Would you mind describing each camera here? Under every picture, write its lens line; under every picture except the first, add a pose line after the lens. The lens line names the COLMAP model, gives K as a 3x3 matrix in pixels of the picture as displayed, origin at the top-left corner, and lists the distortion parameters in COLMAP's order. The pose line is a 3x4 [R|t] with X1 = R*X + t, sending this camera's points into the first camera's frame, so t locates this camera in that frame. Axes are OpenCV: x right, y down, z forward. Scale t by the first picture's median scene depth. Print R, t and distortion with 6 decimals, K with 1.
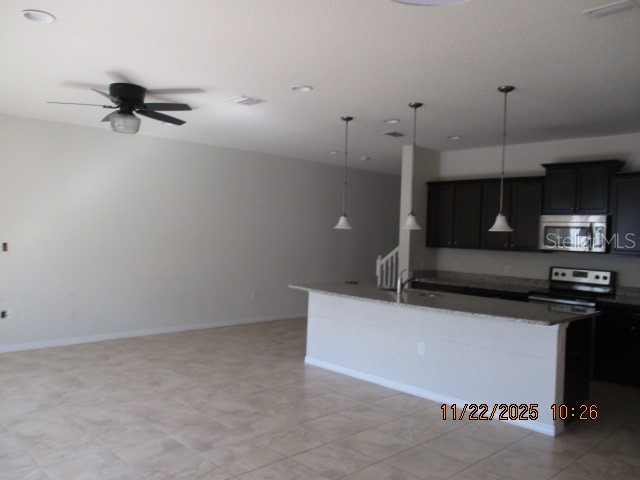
lens RADIAL K [[529.4, 0, 320.0], [0, 529.4, 240.0], [0, 0, 1]] dist [-0.035666, 0.004731]
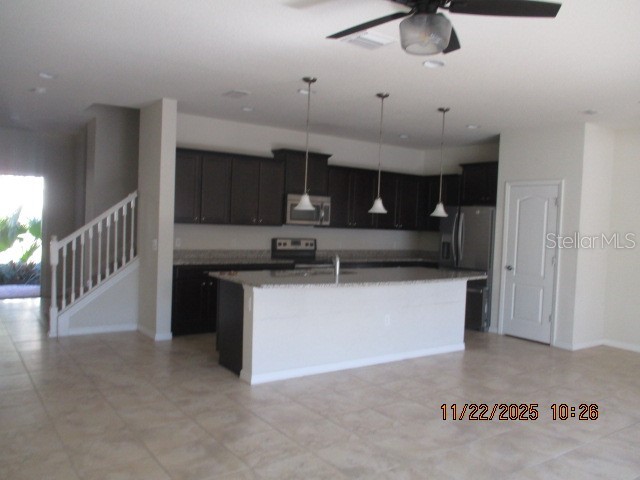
lens RADIAL K [[529.4, 0, 320.0], [0, 529.4, 240.0], [0, 0, 1]] dist [-0.035666, 0.004731]
pose [[0.154967, -0.065083, 0.985774, -0.875703], [-0.020209, 0.997410, 0.069028, -0.034644], [-0.987713, -0.030619, 0.153250, 0.927501]]
